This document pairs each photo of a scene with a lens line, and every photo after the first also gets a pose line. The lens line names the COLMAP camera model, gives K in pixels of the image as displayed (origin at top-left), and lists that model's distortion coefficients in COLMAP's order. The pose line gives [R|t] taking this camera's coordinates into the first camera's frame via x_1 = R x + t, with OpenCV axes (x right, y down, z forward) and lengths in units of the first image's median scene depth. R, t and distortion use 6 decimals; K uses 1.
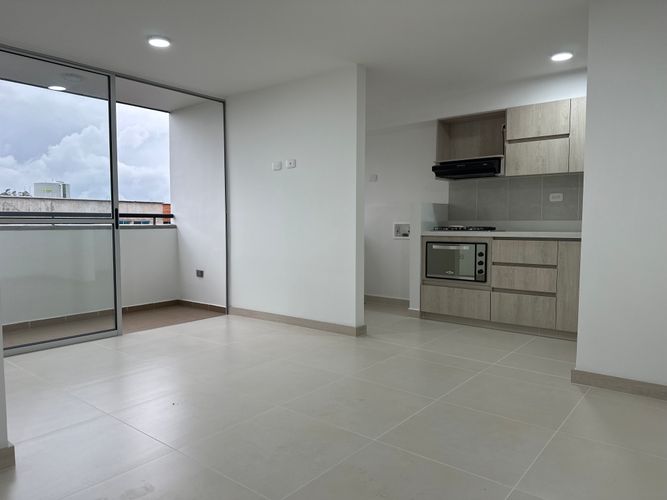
lens RADIAL K [[470.9, 0, 333.5], [0, 470.9, 250.0], [0, 0, 1]] dist [0.117679, -0.160775]
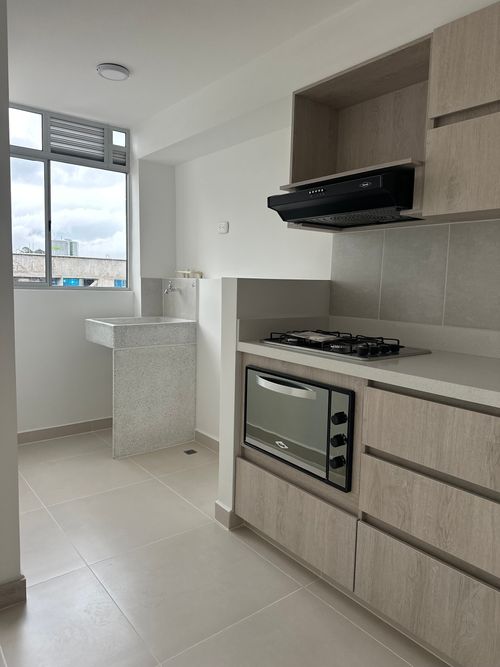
lens RADIAL K [[470.9, 0, 250.0], [0, 470.9, 333.5], [0, 0, 1]] dist [0.117679, -0.160775]
pose [[0.974620, 0.047610, -0.218745, 0.319353], [-0.036934, 0.997930, 0.052641, -0.077679], [0.220799, -0.043226, 0.974361, 0.606343]]
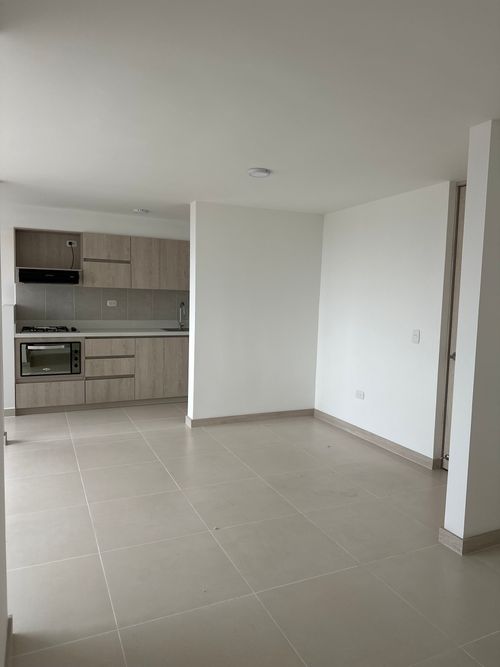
lens RADIAL K [[470.9, 0, 250.0], [0, 470.9, 333.5], [0, 0, 1]] dist [0.117679, -0.160775]
pose [[0.455414, -0.064536, 0.887937, -0.566213], [0.028793, 0.997915, 0.057761, -0.093735], [-0.889814, -0.000739, 0.456323, 0.046224]]
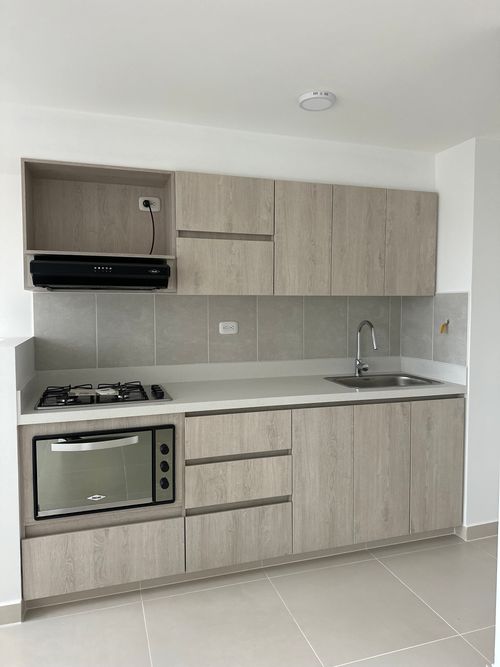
lens RADIAL K [[470.9, 0, 250.0], [0, 470.9, 333.5], [0, 0, 1]] dist [0.117679, -0.160775]
pose [[0.551835, -0.053053, 0.832264, -0.053760], [0.048369, 0.998331, 0.031568, -0.124562], [-0.832550, 0.022835, 0.553480, 0.639097]]
